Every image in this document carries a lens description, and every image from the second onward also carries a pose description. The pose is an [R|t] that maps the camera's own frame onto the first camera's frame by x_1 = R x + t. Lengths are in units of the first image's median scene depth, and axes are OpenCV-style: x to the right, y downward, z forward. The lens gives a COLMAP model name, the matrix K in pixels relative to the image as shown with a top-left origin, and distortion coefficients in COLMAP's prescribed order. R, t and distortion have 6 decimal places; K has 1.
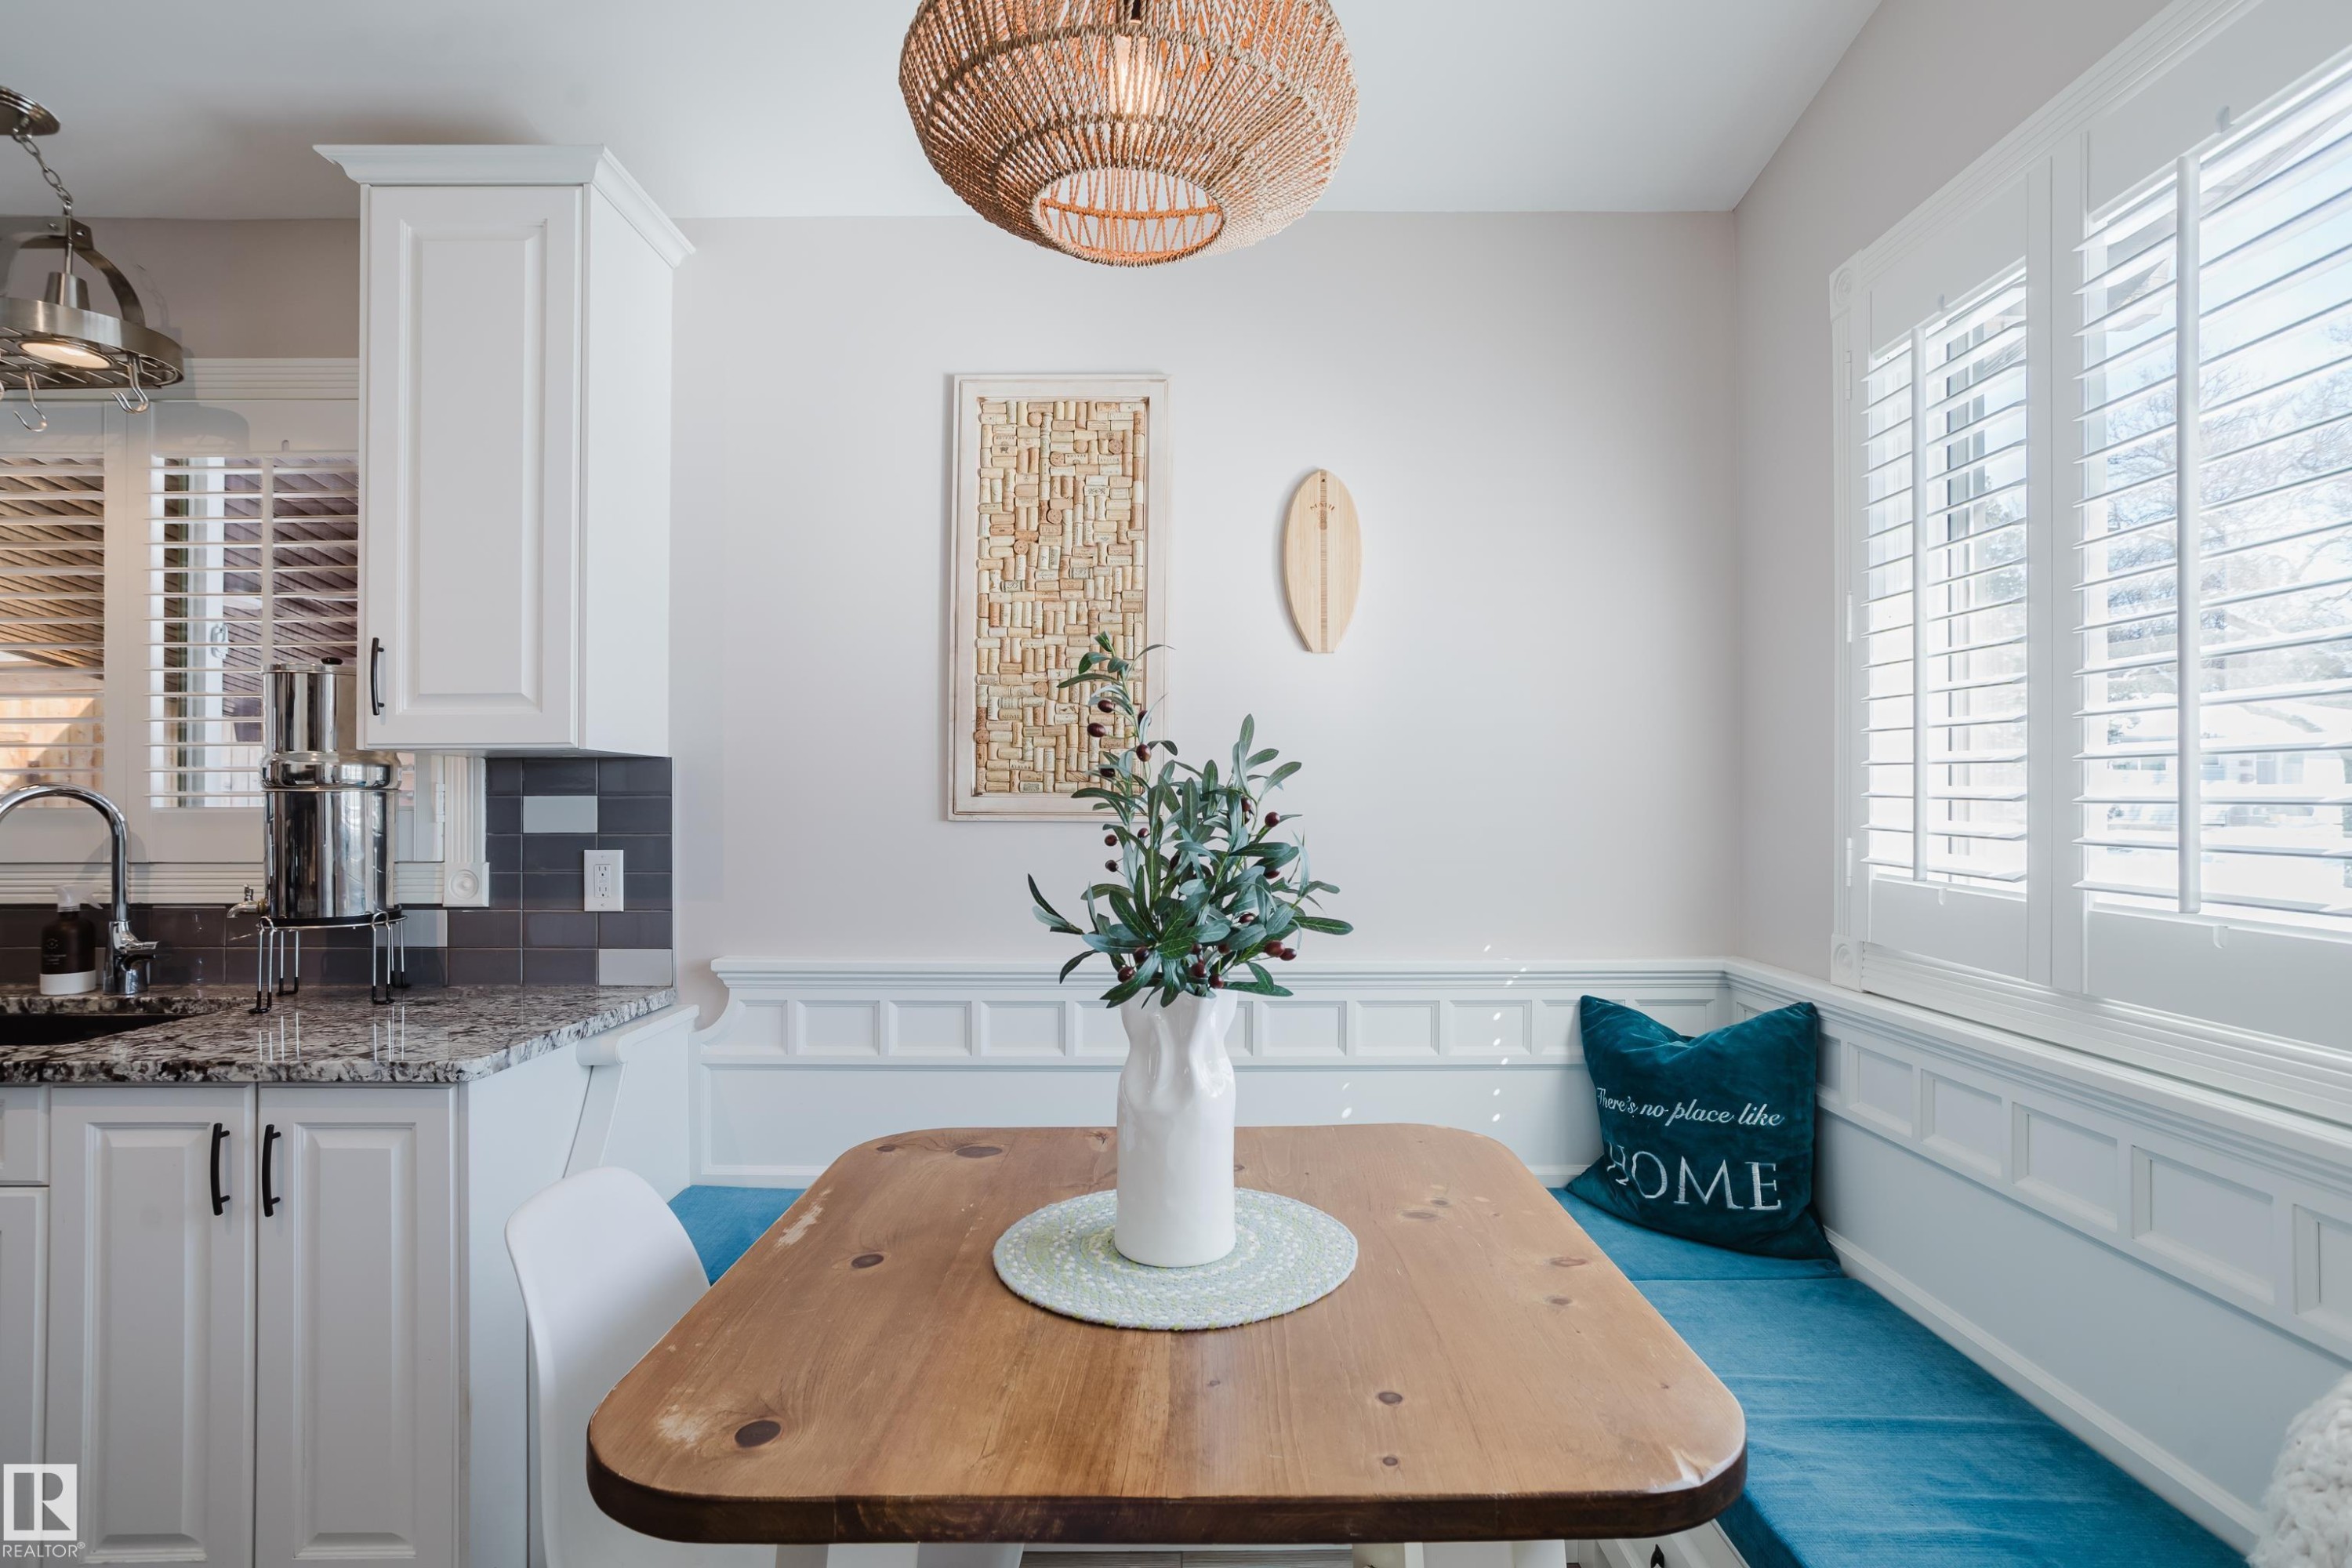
lens RADIAL K [[1168.6, 0, 1176.3], [0, 1168.6, 800.5], [0, 0, 1]] dist [-0.058065, 0.035937]
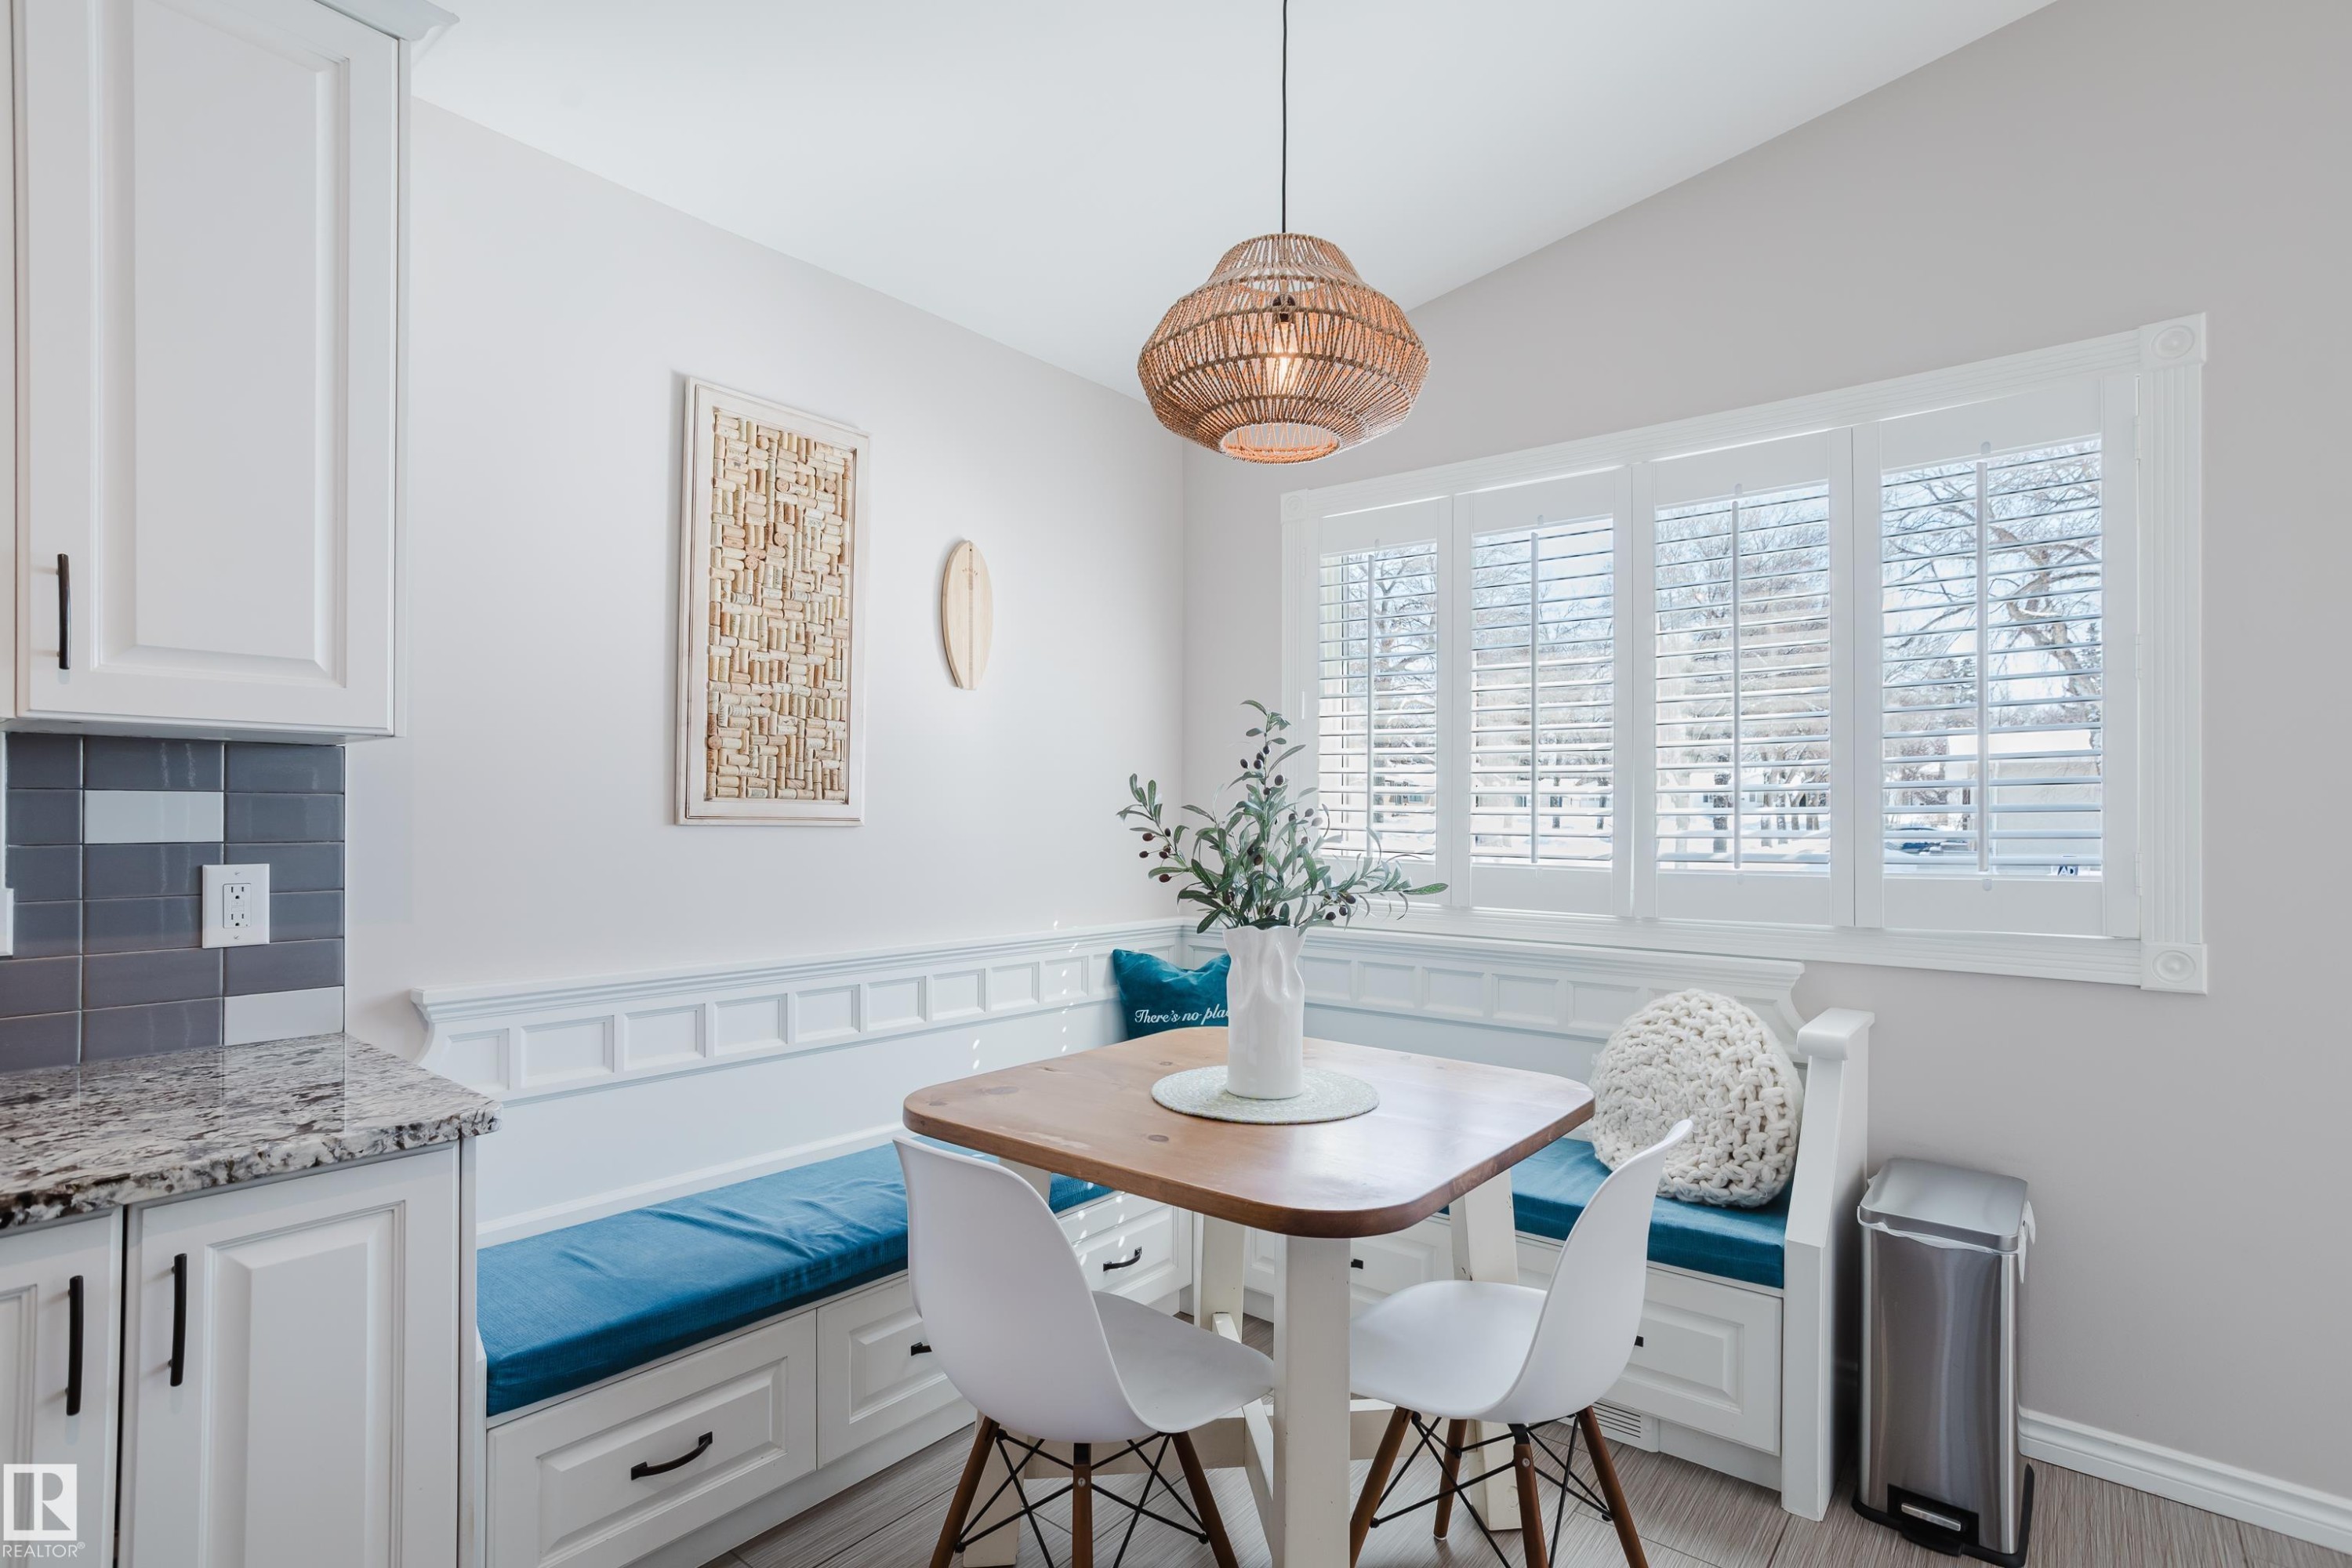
lens RADIAL K [[1155.1, 0, 1171.2], [0, 1155.1, 817.0], [0, 0, 1]] dist [-0.053974, 0.034295]
pose [[0.628681, 0.004306, 0.777652, -0.692363], [-0.008893, 0.999959, 0.001652, 0.004913], [-0.777613, -0.007955, 0.628693, 0.061737]]
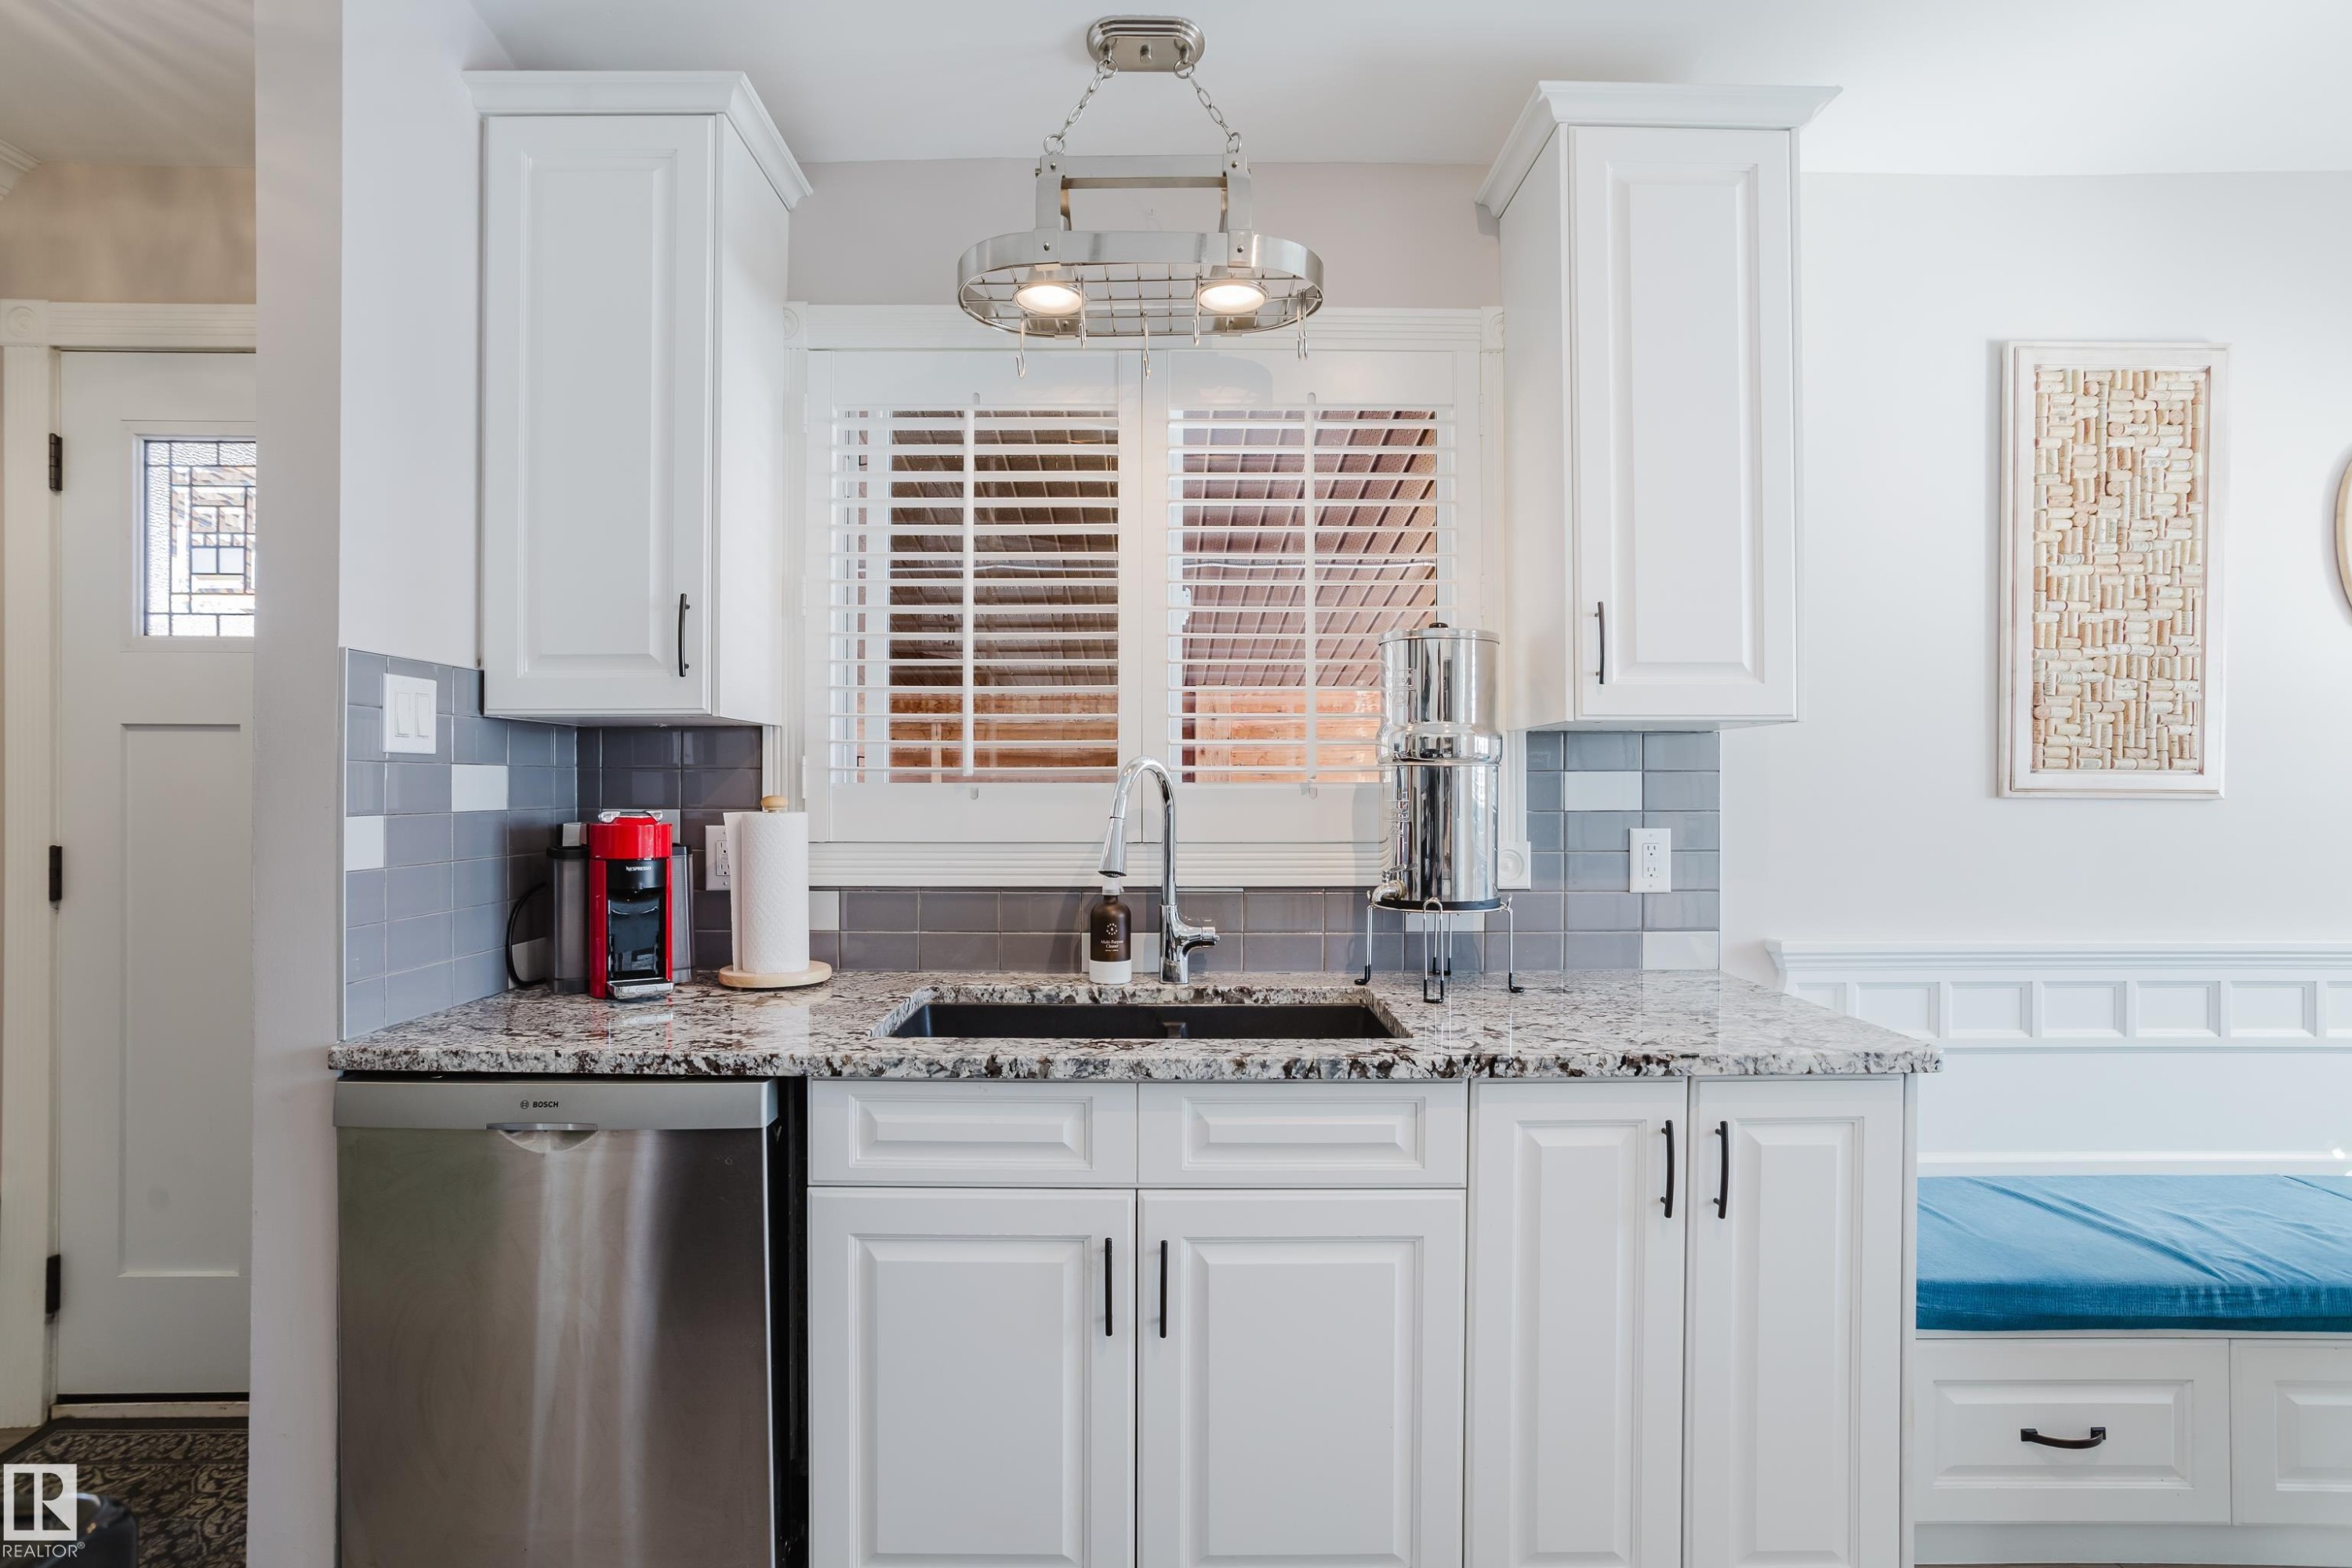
lens RADIAL K [[1159.5, 0, 1164.5], [0, 1159.5, 786.4], [0, 0, 1]] dist [-0.050338, 0.029753]
pose [[0.999921, 0.001765, 0.012437, -0.916635], [-0.001803, 0.999994, 0.003002, 0.005999], [-0.012431, -0.003024, 0.999918, 0.051599]]
